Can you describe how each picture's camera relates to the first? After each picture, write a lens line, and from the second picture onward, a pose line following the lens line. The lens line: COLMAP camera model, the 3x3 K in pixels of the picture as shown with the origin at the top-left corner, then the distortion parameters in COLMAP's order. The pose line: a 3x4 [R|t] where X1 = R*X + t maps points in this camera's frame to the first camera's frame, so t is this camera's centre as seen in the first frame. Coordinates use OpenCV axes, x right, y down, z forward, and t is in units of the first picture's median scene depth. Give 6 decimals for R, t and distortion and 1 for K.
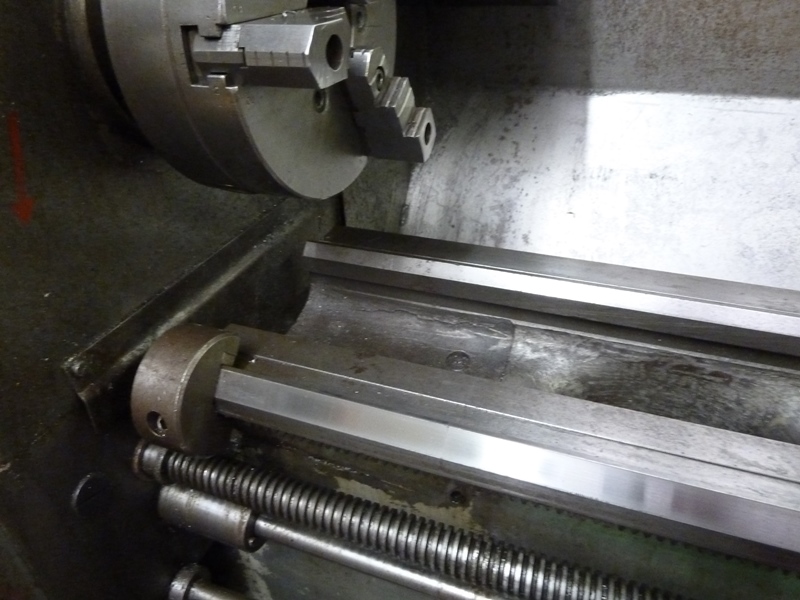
lens RADIAL K [[601.9, 0, 400.0], [0, 601.9, 300.0], [0, 0, 1]] dist [-0.074868, 0.060074]
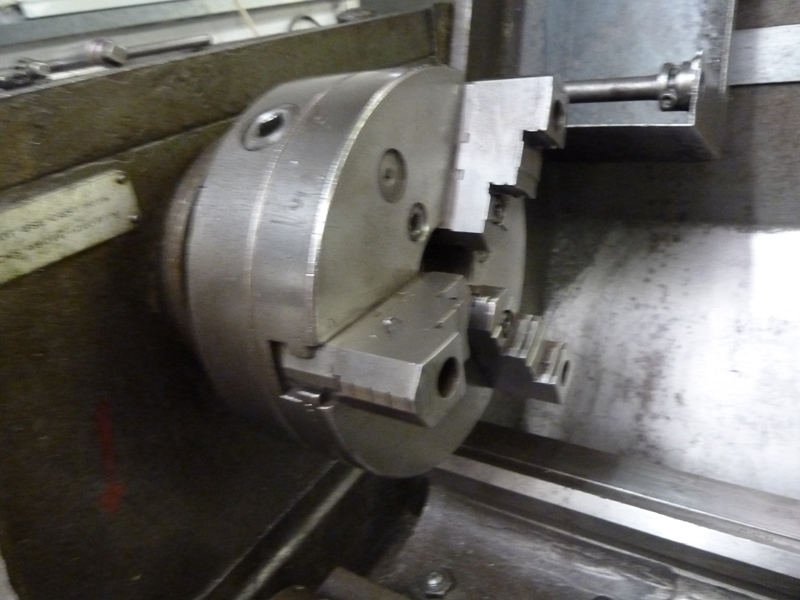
lens RADIAL K [[590.1, 0, 397.8], [0, 590.1, 288.1], [0, 0, 1]] dist [-0.030680, -0.002990]
pose [[0.975929, -0.008785, -0.217912, -0.000881], [-0.016005, 0.993609, -0.111736, -0.161735], [0.217501, 0.112534, 0.969551, 0.074873]]
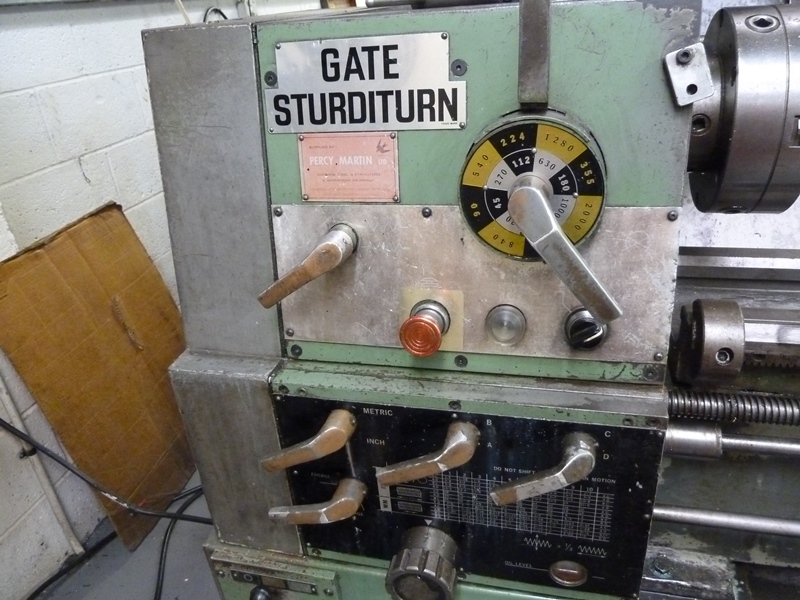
lens RADIAL K [[590.1, 0, 397.8], [0, 590.1, 288.1], [0, 0, 1]] dist [-0.030680, -0.002990]
pose [[0.991110, -0.079934, 0.106353, -0.678469], [0.093020, 0.987864, -0.124387, 0.067407], [-0.095120, 0.133174, 0.986518, -0.225365]]
